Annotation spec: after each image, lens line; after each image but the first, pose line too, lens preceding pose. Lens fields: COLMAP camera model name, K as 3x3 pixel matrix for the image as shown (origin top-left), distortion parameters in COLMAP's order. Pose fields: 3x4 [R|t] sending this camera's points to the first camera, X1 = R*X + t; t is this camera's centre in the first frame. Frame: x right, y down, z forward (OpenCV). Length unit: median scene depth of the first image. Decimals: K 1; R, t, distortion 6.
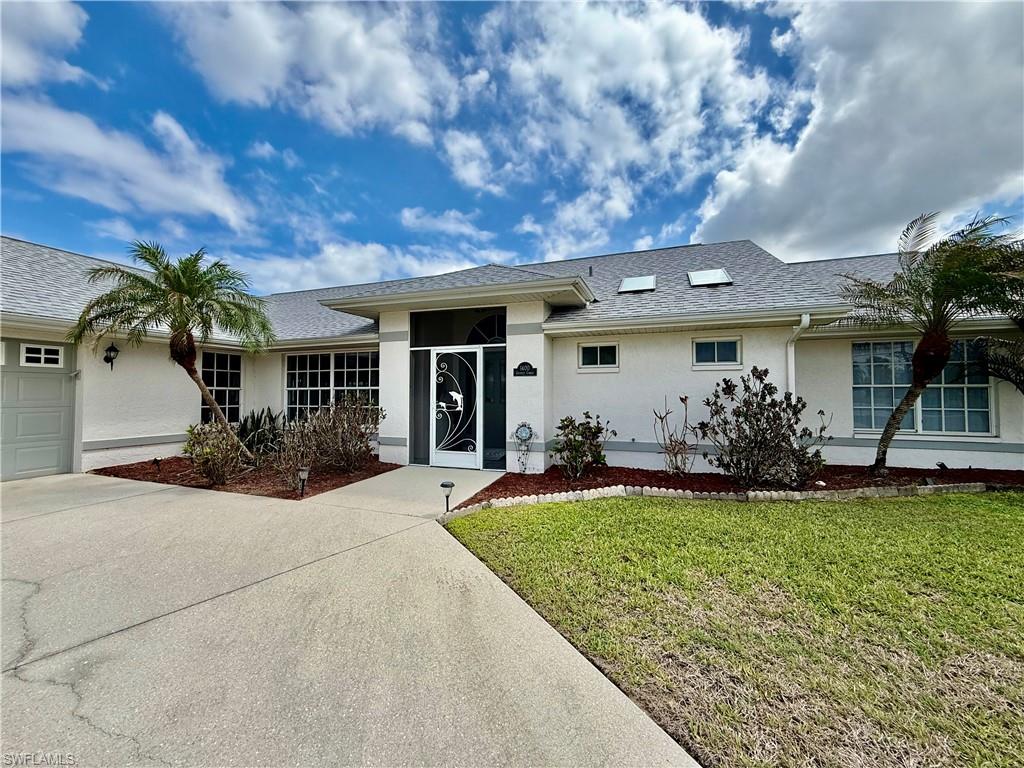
lens RADIAL K [[409.5, 0, 509.3], [0, 409.5, 383.2], [0, 0, 1]] dist [0.000014, 0.000160]
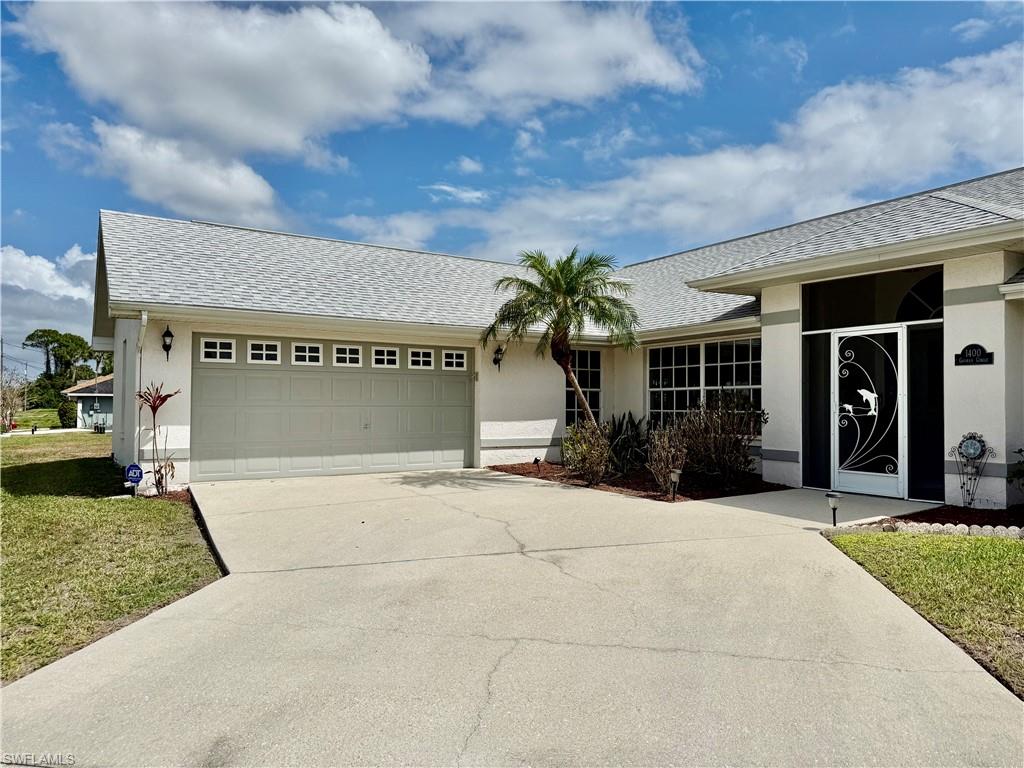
lens RADIAL K [[707.1, 0, 512.0], [0, 707.1, 384.0], [0, 0, 1]] dist [0.107120, -0.186690]
pose [[0.783901, -0.013901, -0.620730, 0.165433], [0.012071, 0.999902, -0.007149, 0.012819], [0.620768, -0.001889, 0.783992, -0.382997]]
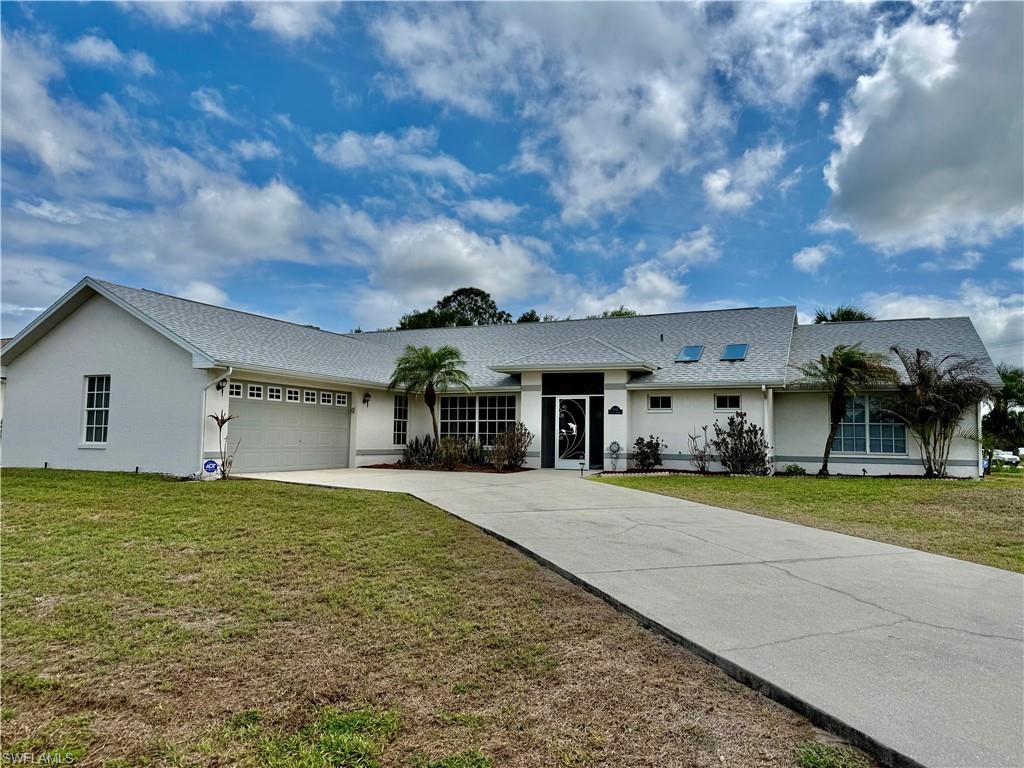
lens RADIAL K [[707.1, 0, 512.0], [0, 707.1, 384.0], [0, 0, 1]] dist [0.107120, -0.186690]
pose [[0.996977, 0.008756, -0.077202, -0.154493], [-0.012850, 0.998528, -0.052692, 0.017041], [0.076627, 0.053525, 0.995622, -1.866378]]
